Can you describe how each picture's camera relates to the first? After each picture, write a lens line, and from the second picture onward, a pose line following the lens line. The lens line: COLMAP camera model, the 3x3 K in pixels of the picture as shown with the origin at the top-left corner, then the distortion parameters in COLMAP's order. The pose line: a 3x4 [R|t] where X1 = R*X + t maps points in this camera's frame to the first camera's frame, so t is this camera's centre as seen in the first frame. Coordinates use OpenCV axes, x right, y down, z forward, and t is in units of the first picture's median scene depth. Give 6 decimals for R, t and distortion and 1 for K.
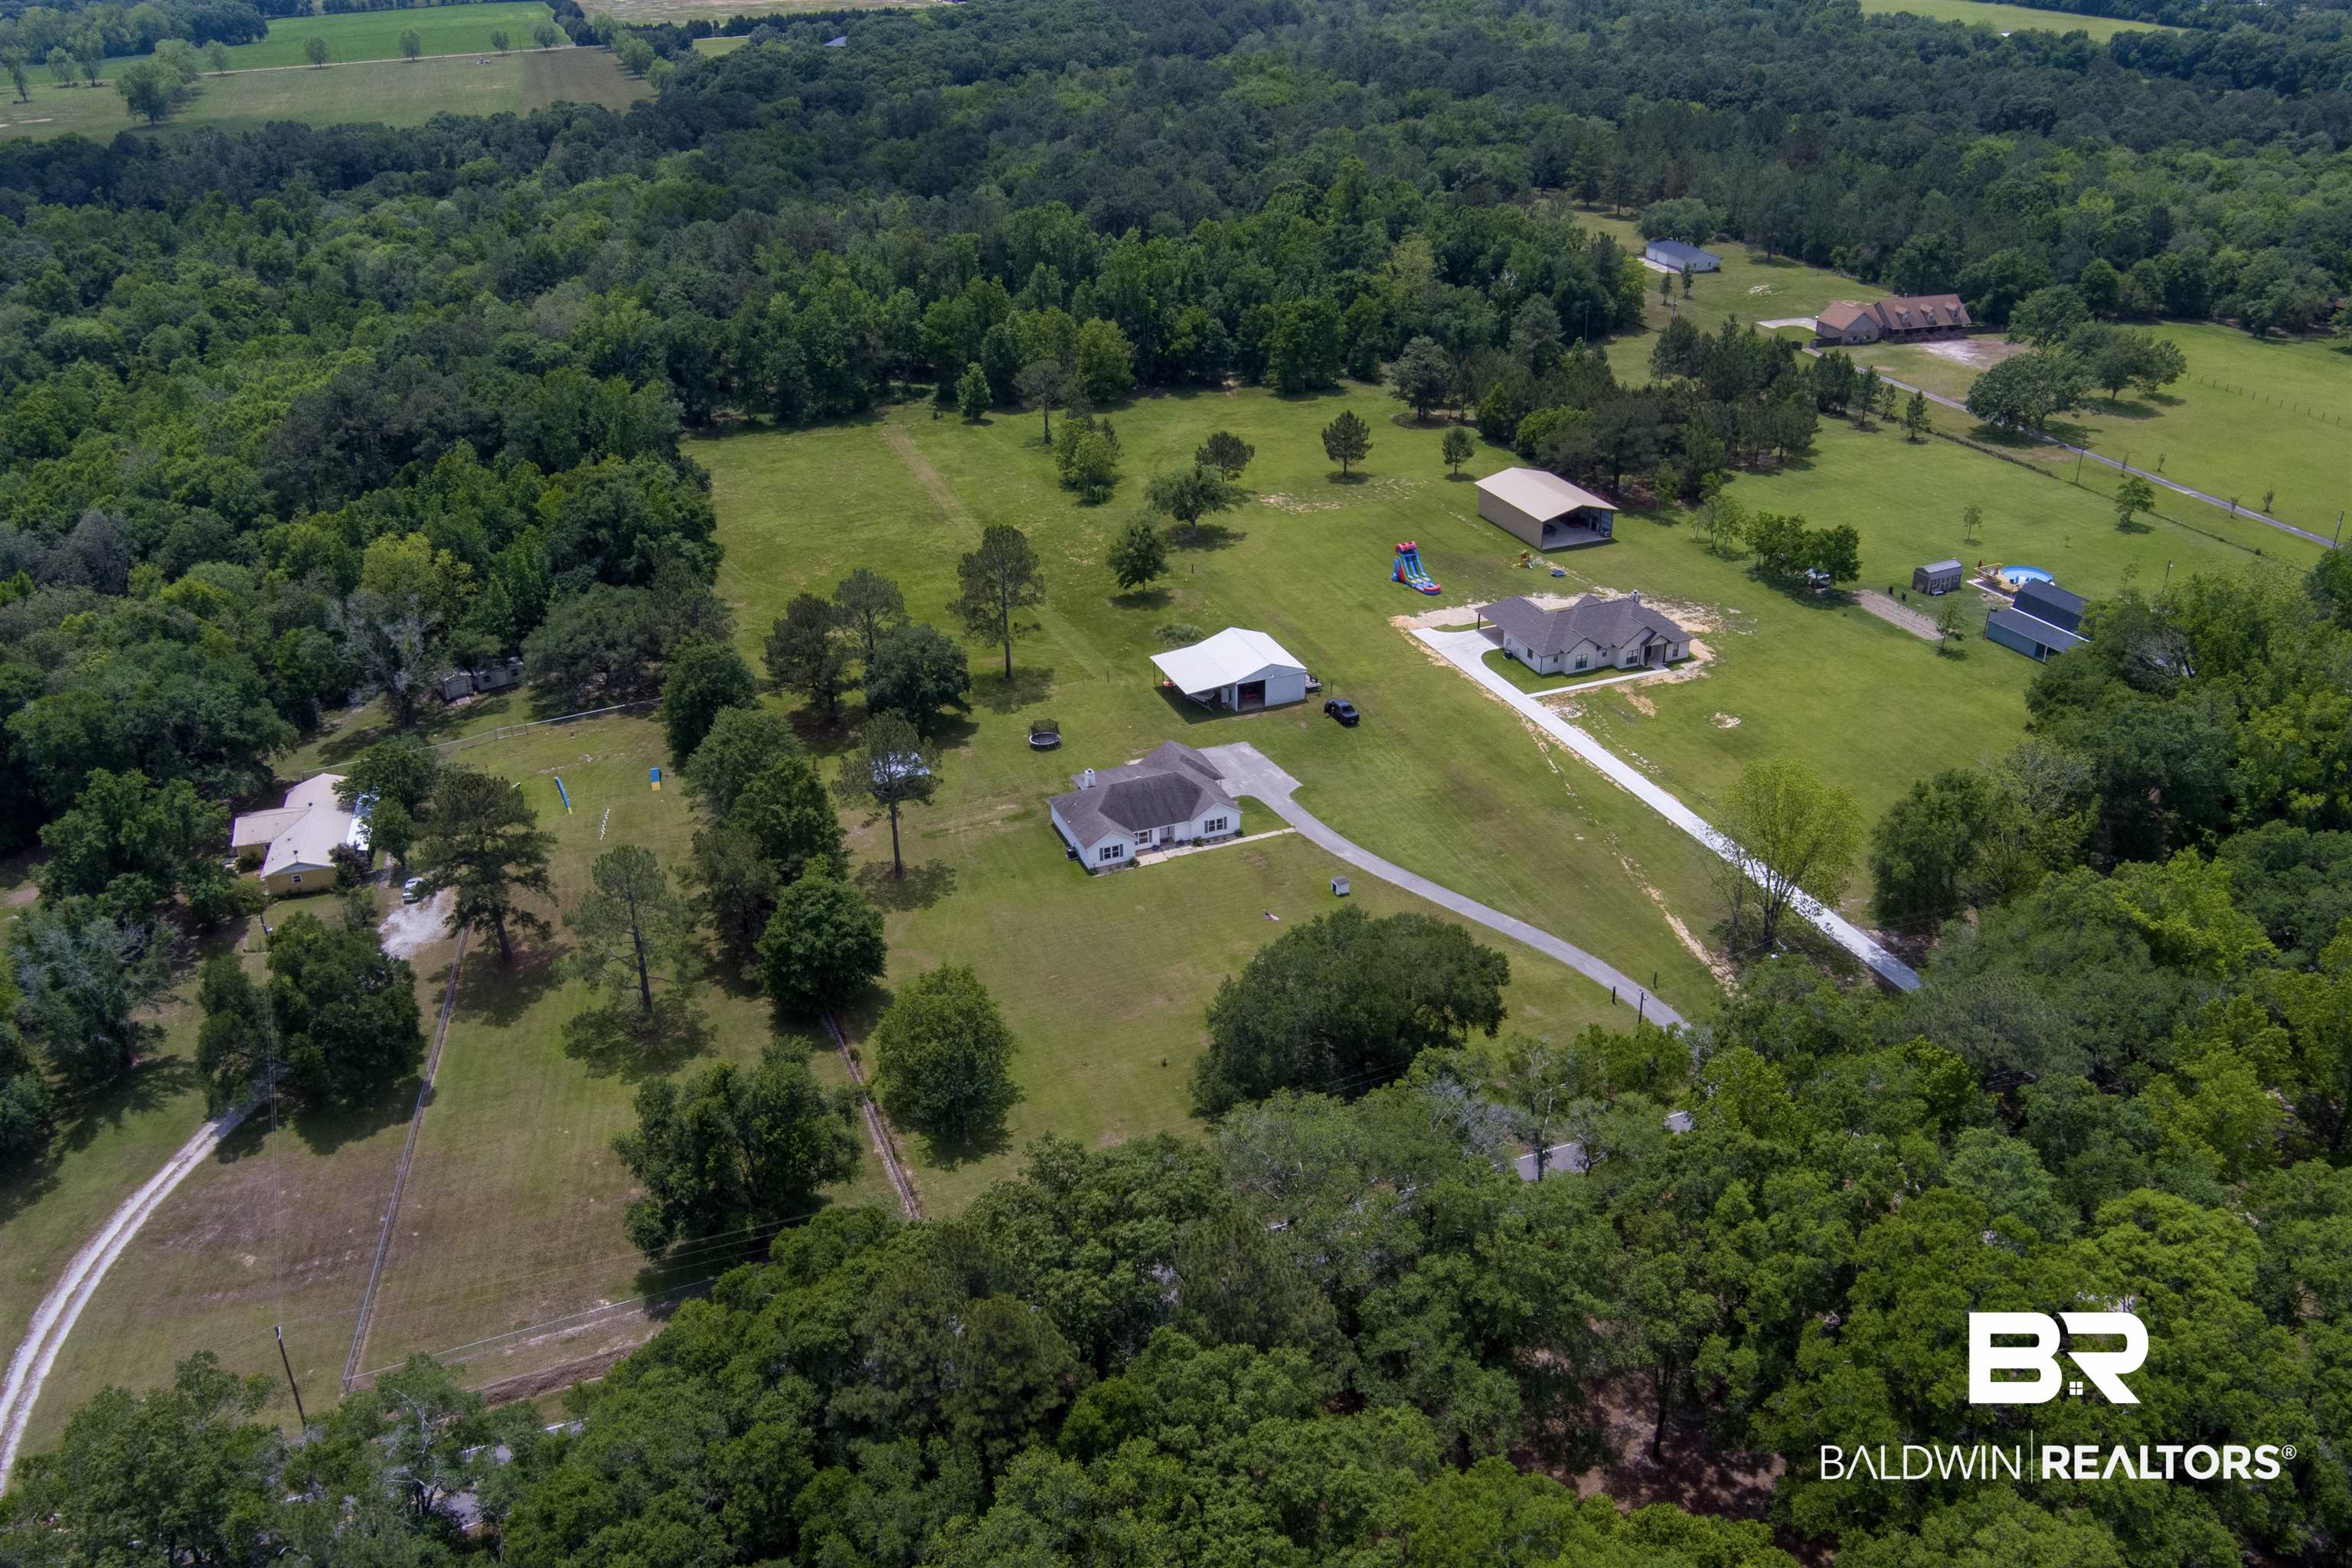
lens RADIAL K [[1909.6, 0, 1177.8], [0, 1909.6, 792.2], [0, 0, 1]] dist [-0.071664, 0.024915]
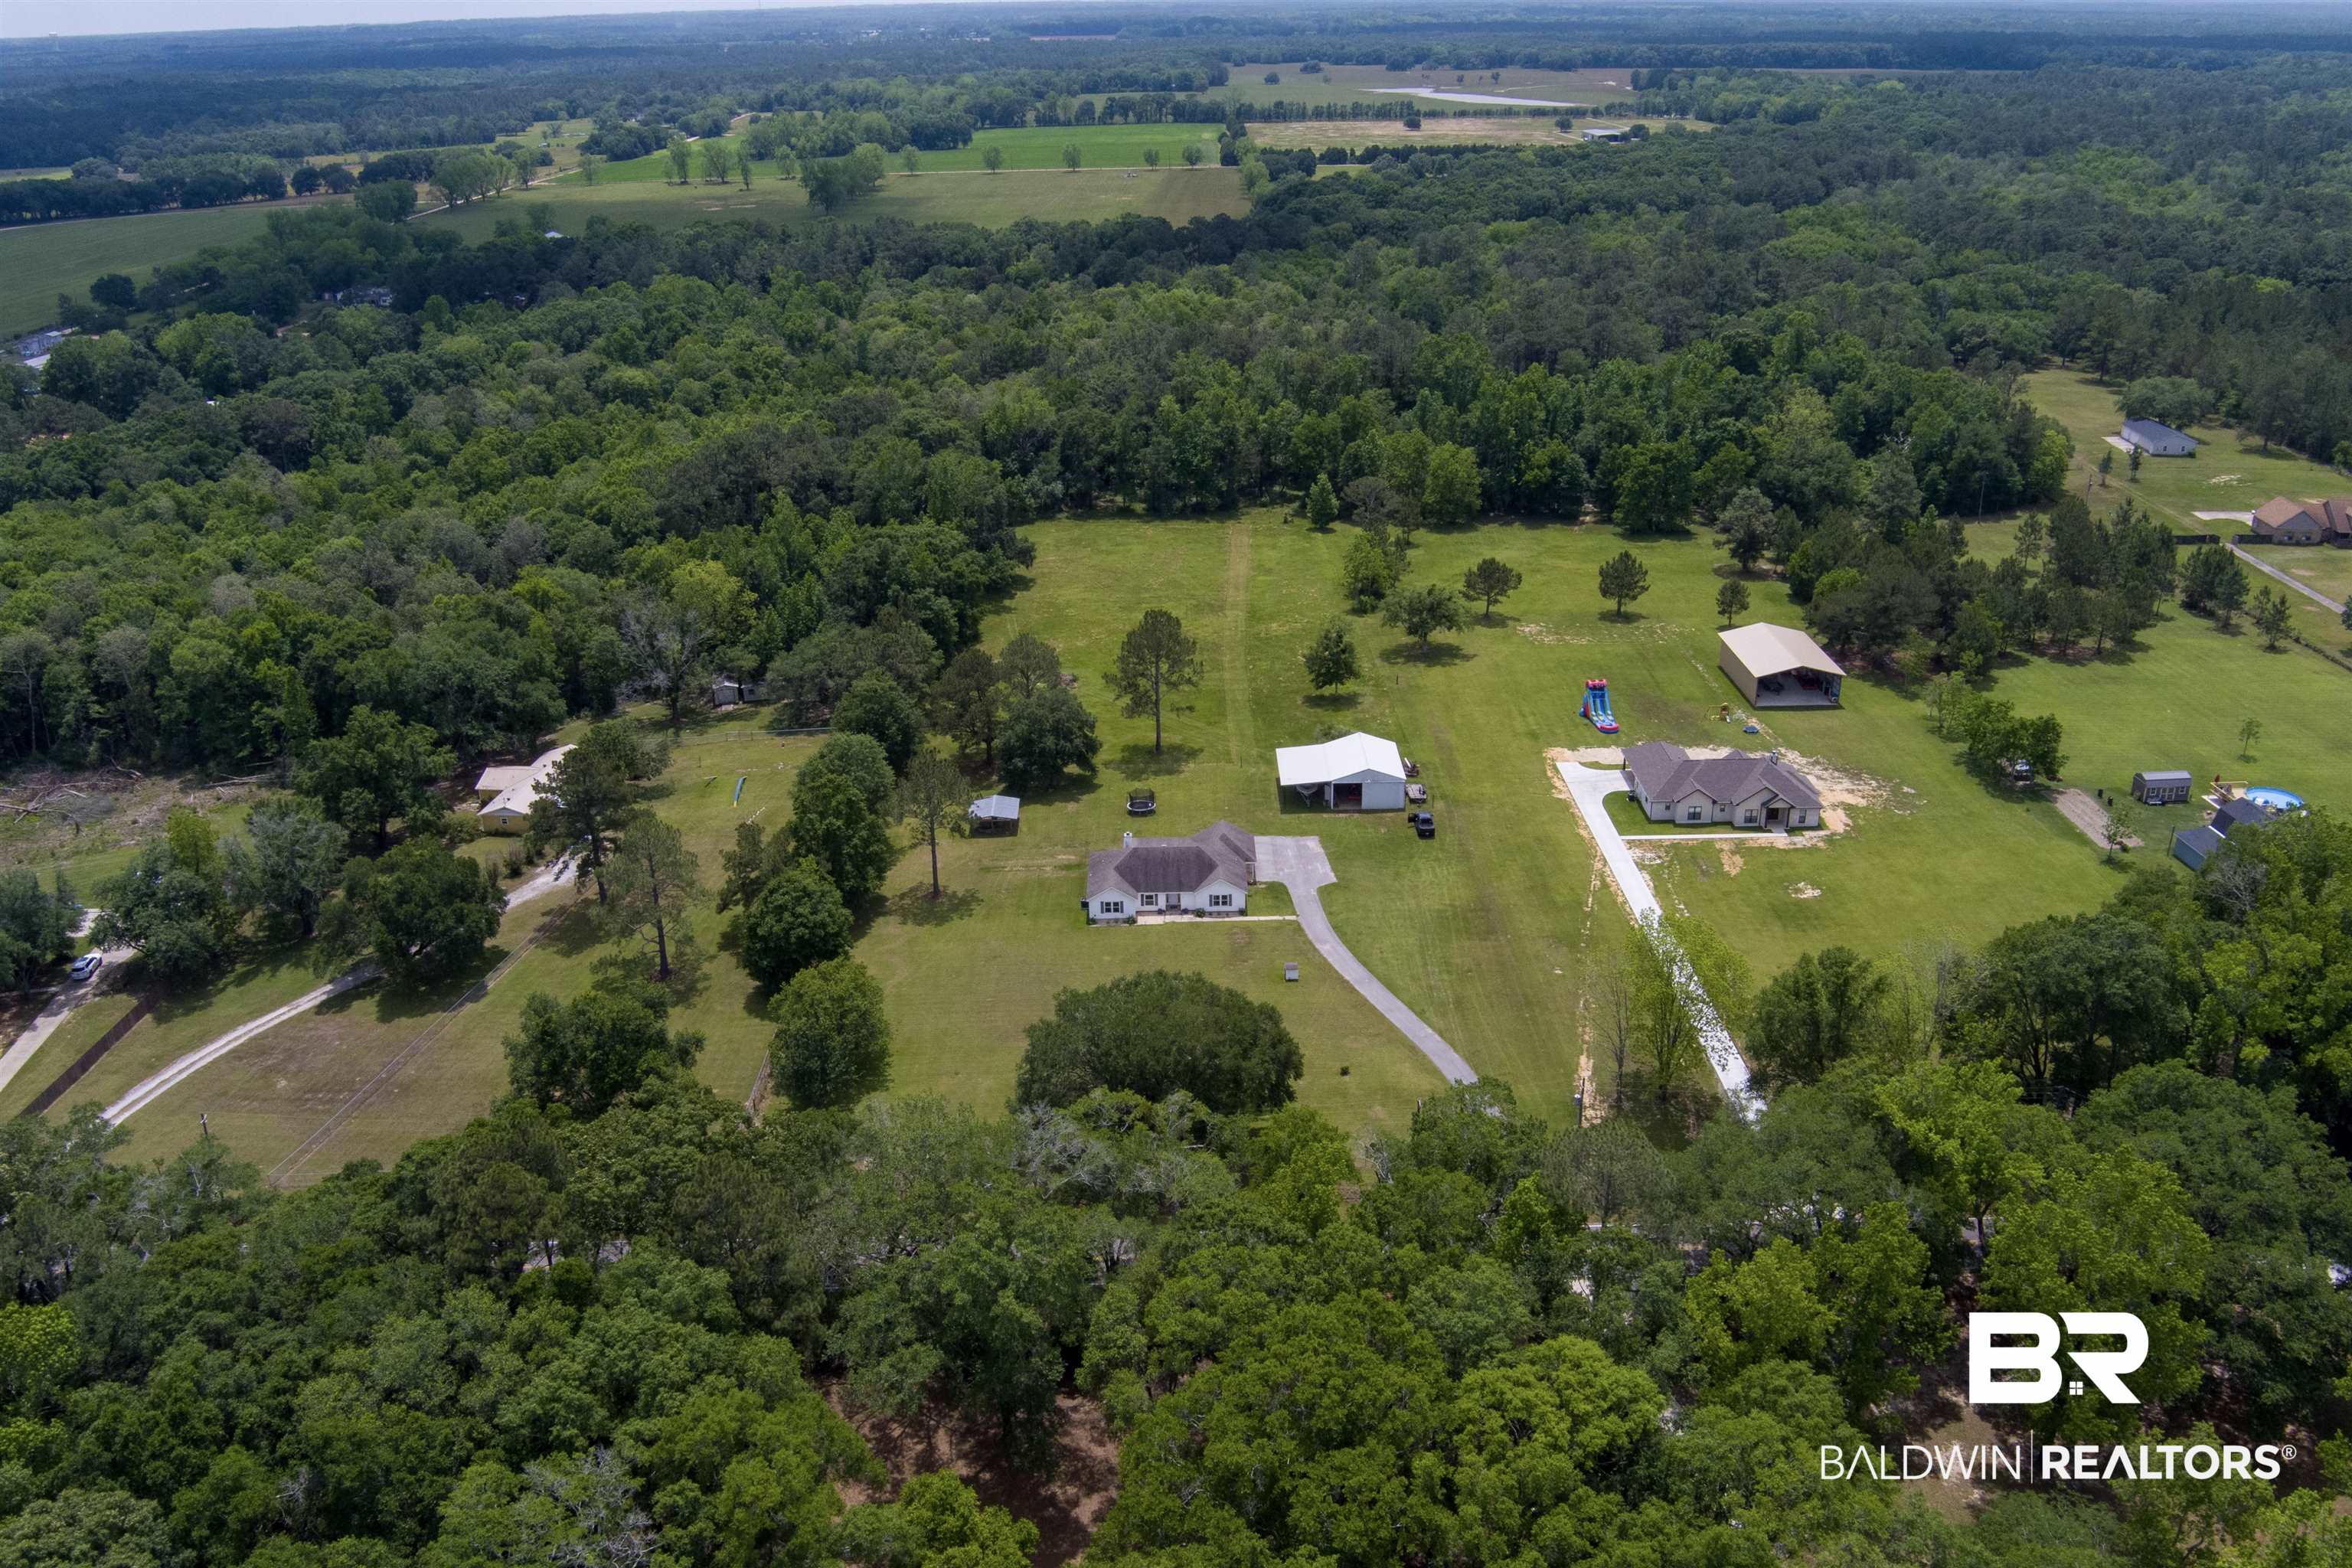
lens RADIAL K [[1909.6, 0, 1171.2], [0, 1909.6, 792.2], [0, 0, 1]] dist [-0.071664, 0.024915]
pose [[0.930829, 0.143420, -0.336138, 0.265878], [-0.164425, 0.985778, -0.034722, -0.000588], [0.326377, 0.087590, 0.941173, -0.013524]]
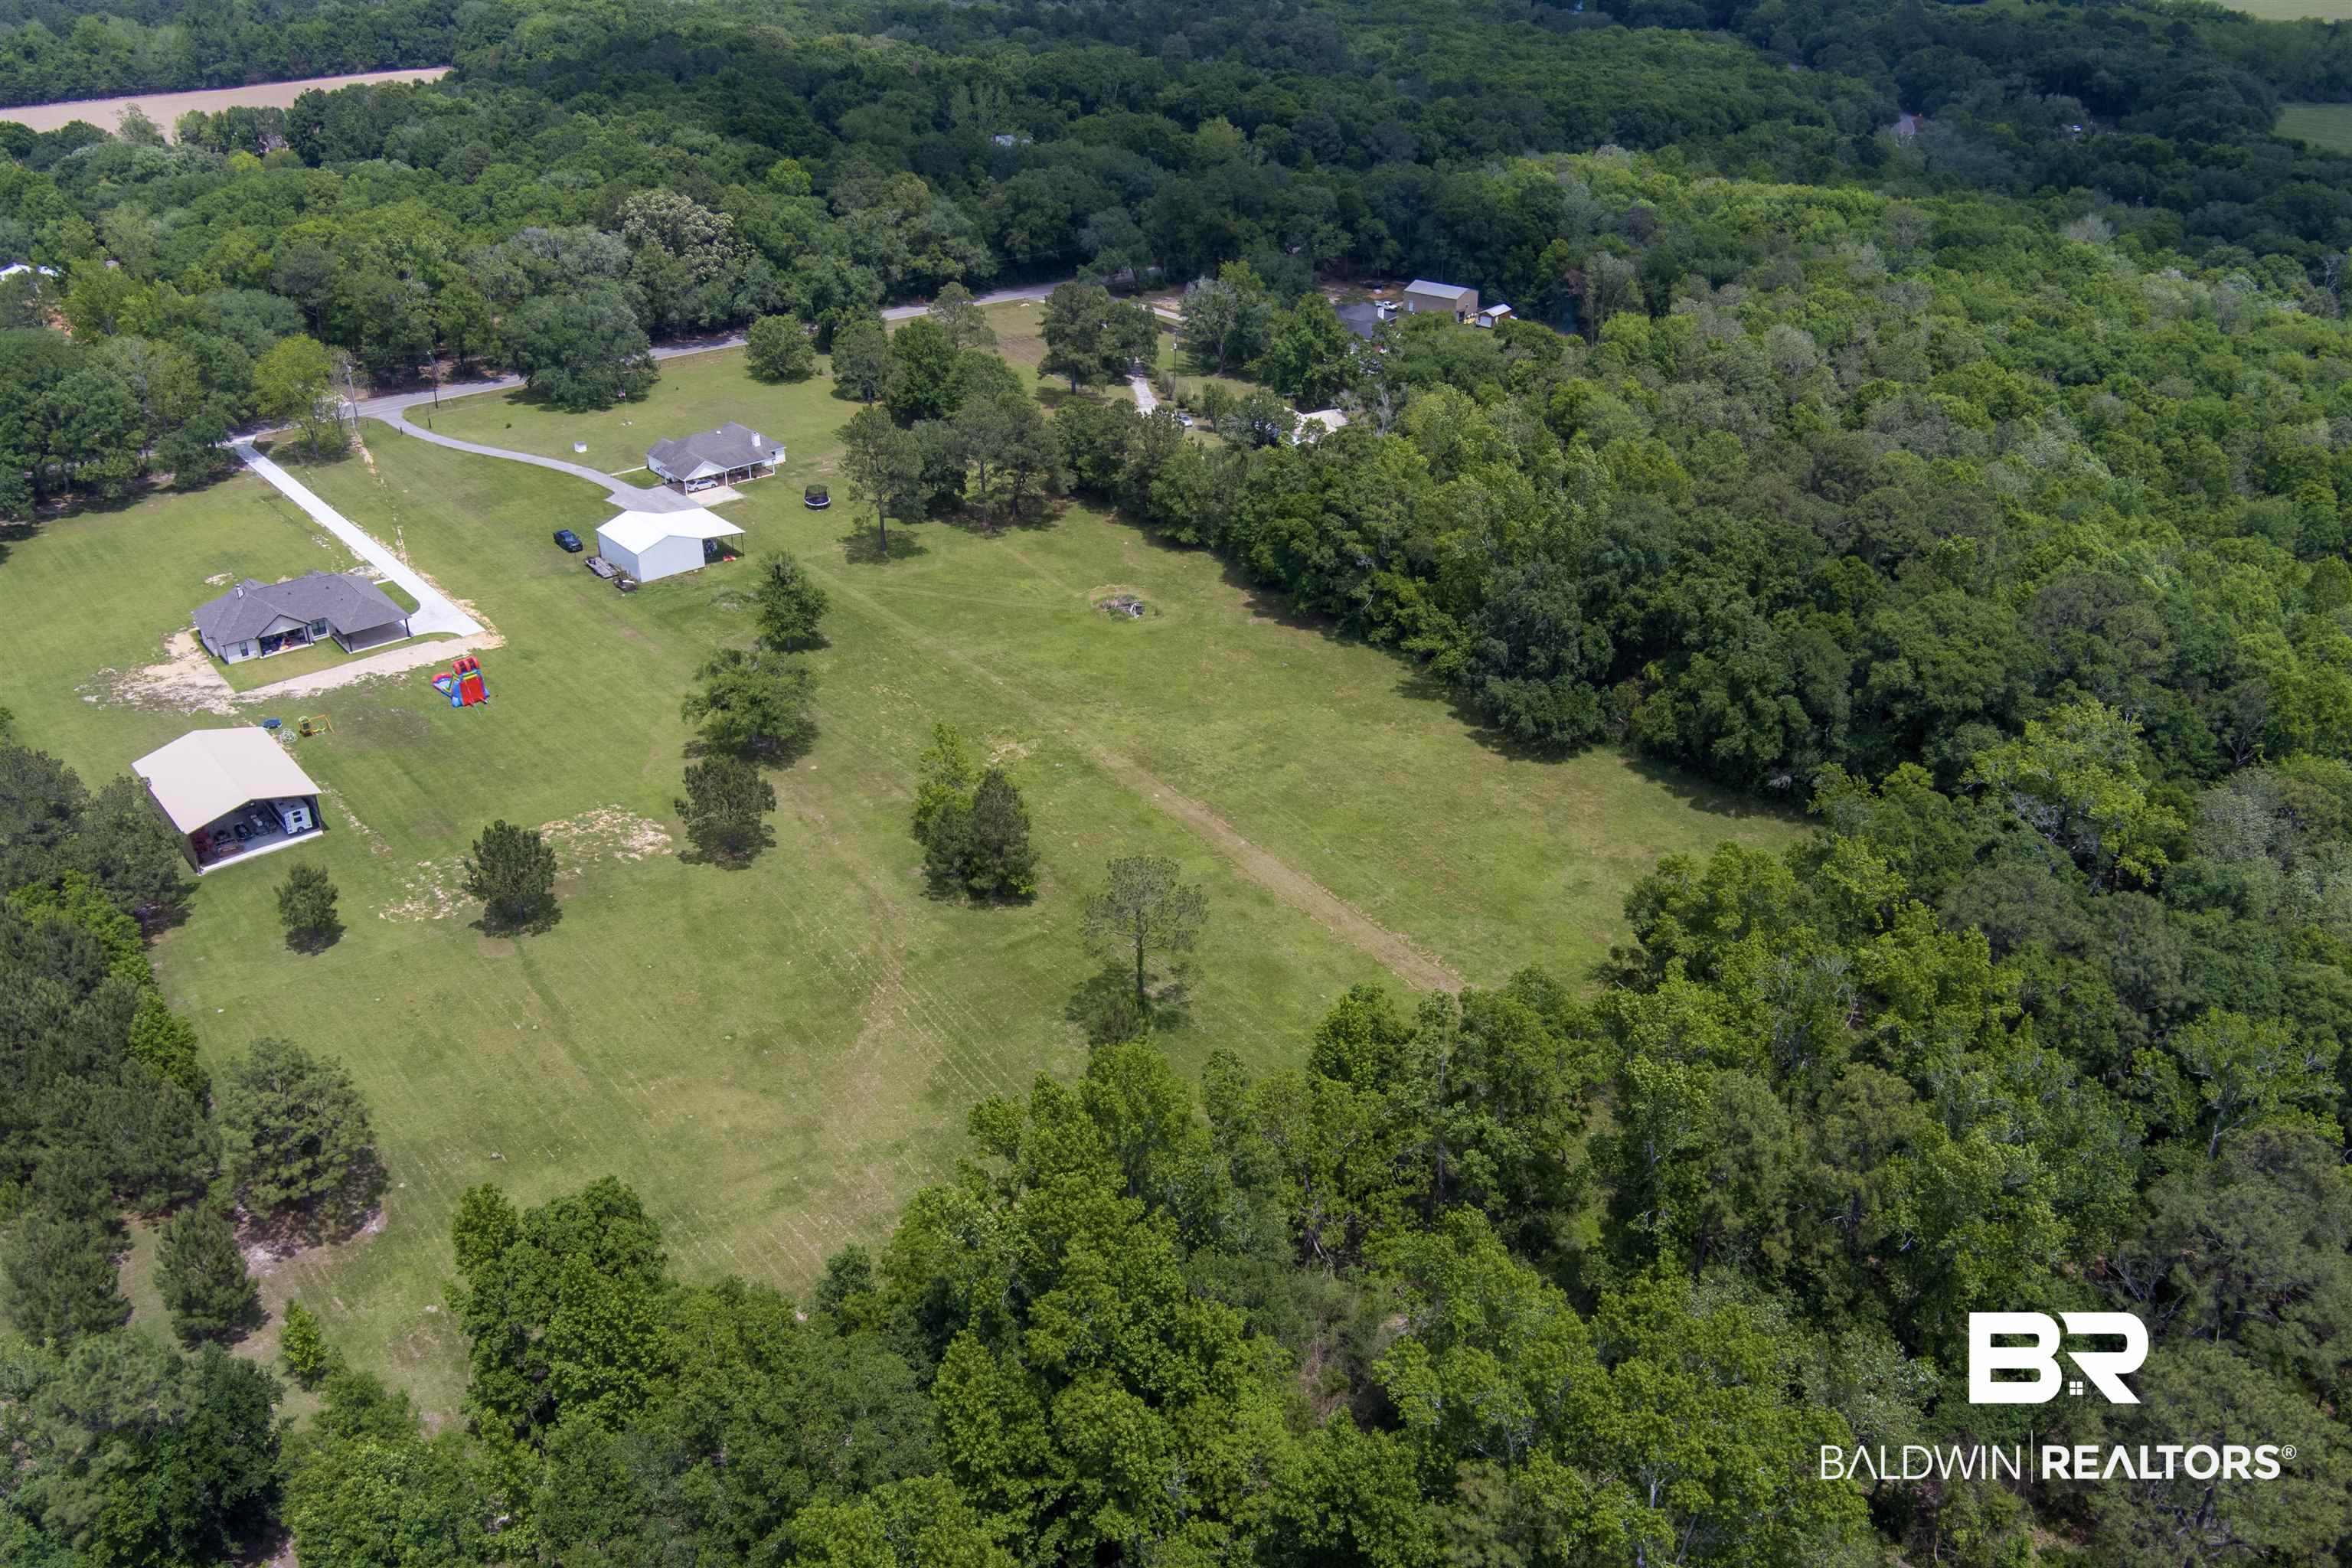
lens RADIAL K [[1909.6, 0, 1183.5], [0, 1909.6, 790.8], [0, 0, 1]] dist [-0.071664, 0.024915]
pose [[-0.950733, 0.159024, -0.266117, 0.053684], [-0.126590, 0.584440, 0.801501, -0.806962], [0.282988, 0.795701, -0.535516, 1.615859]]
